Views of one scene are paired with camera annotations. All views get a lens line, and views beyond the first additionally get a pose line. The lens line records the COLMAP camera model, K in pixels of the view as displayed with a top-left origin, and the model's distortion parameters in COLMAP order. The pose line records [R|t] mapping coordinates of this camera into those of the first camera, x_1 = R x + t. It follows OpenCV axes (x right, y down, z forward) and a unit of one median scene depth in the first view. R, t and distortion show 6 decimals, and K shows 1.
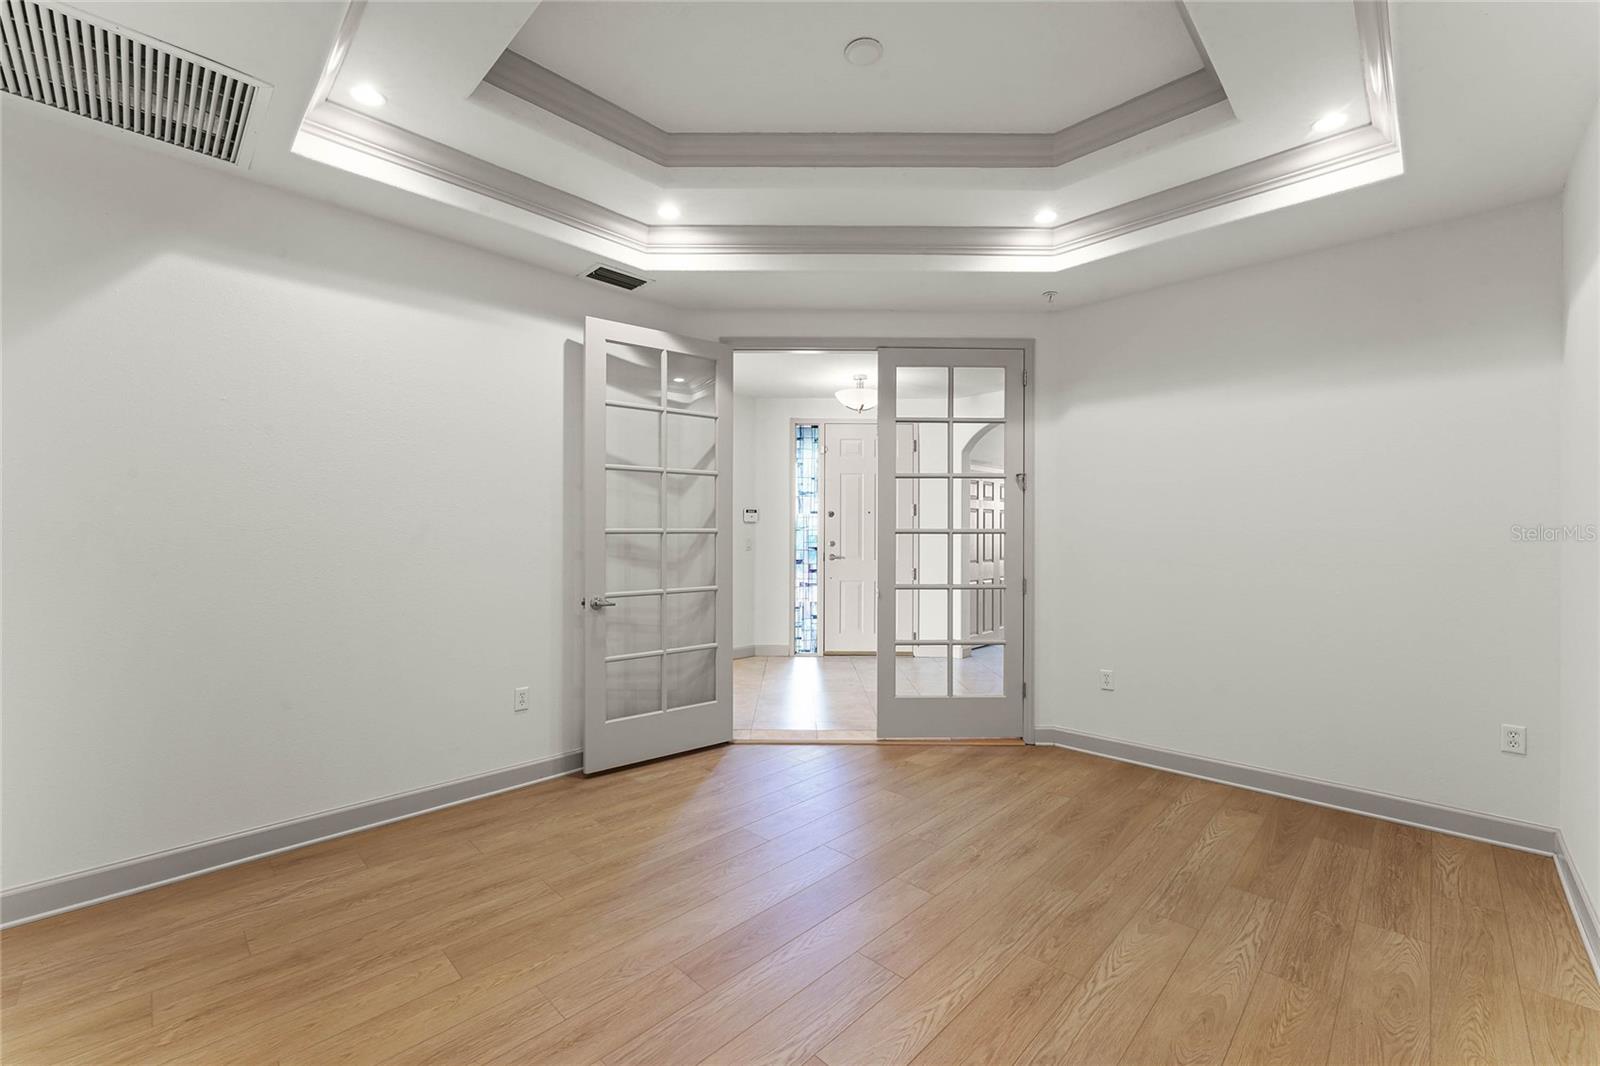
lens RADIAL K [[657.7, 0, 805.1], [0, 657.7, 529.8], [0, 0, 1]] dist [-0.003356, -0.000658]
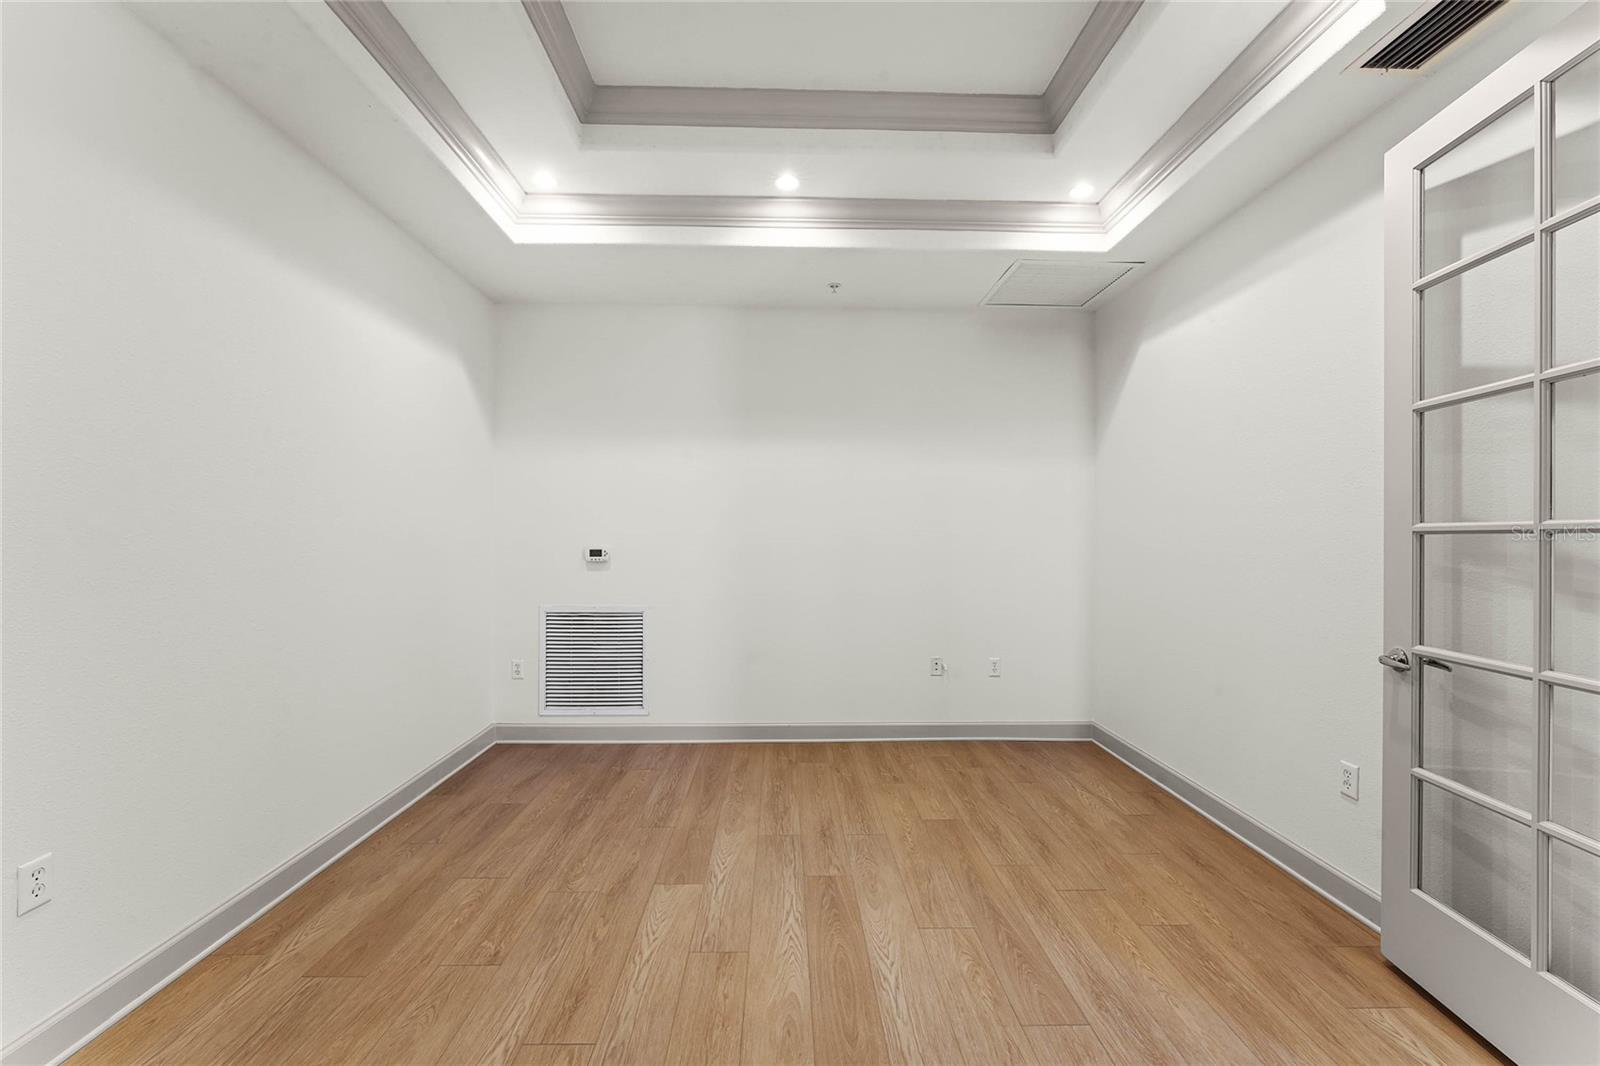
lens RADIAL K [[657.7, 0, 792.7], [0, 657.7, 534.7], [0, 0, 1]] dist [-0.003356, -0.000658]
pose [[-0.713286, -0.005832, -0.700848, 0.650463], [-0.002220, 0.999979, -0.006062, 0.016298], [0.700869, -0.002767, -0.713284, 1.565319]]
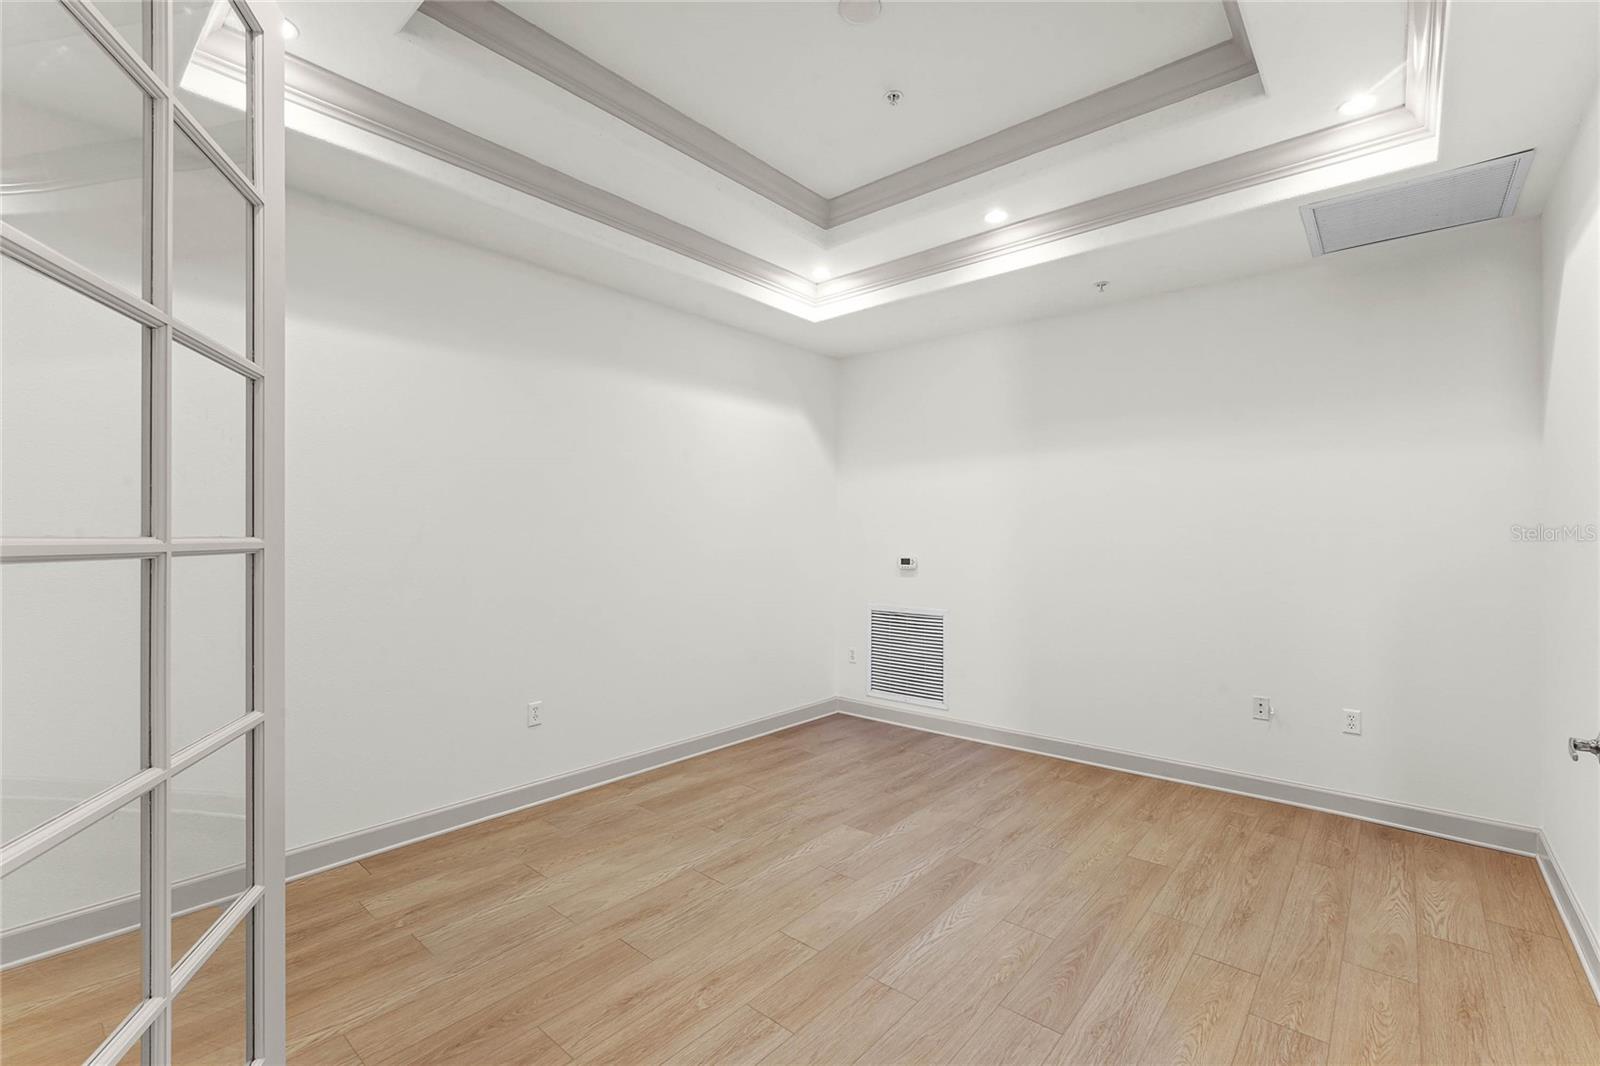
lens RADIAL K [[692.5, 0, 785.4], [0, 692.5, 534.4], [0, 0, 1]] dist [-0.001617, 0.000391]
pose [[-0.999490, -0.005438, -0.031468, 0.230655], [-0.005061, 0.999915, -0.012046, -0.000757], [0.031531, -0.011881, -0.999432, 2.070425]]
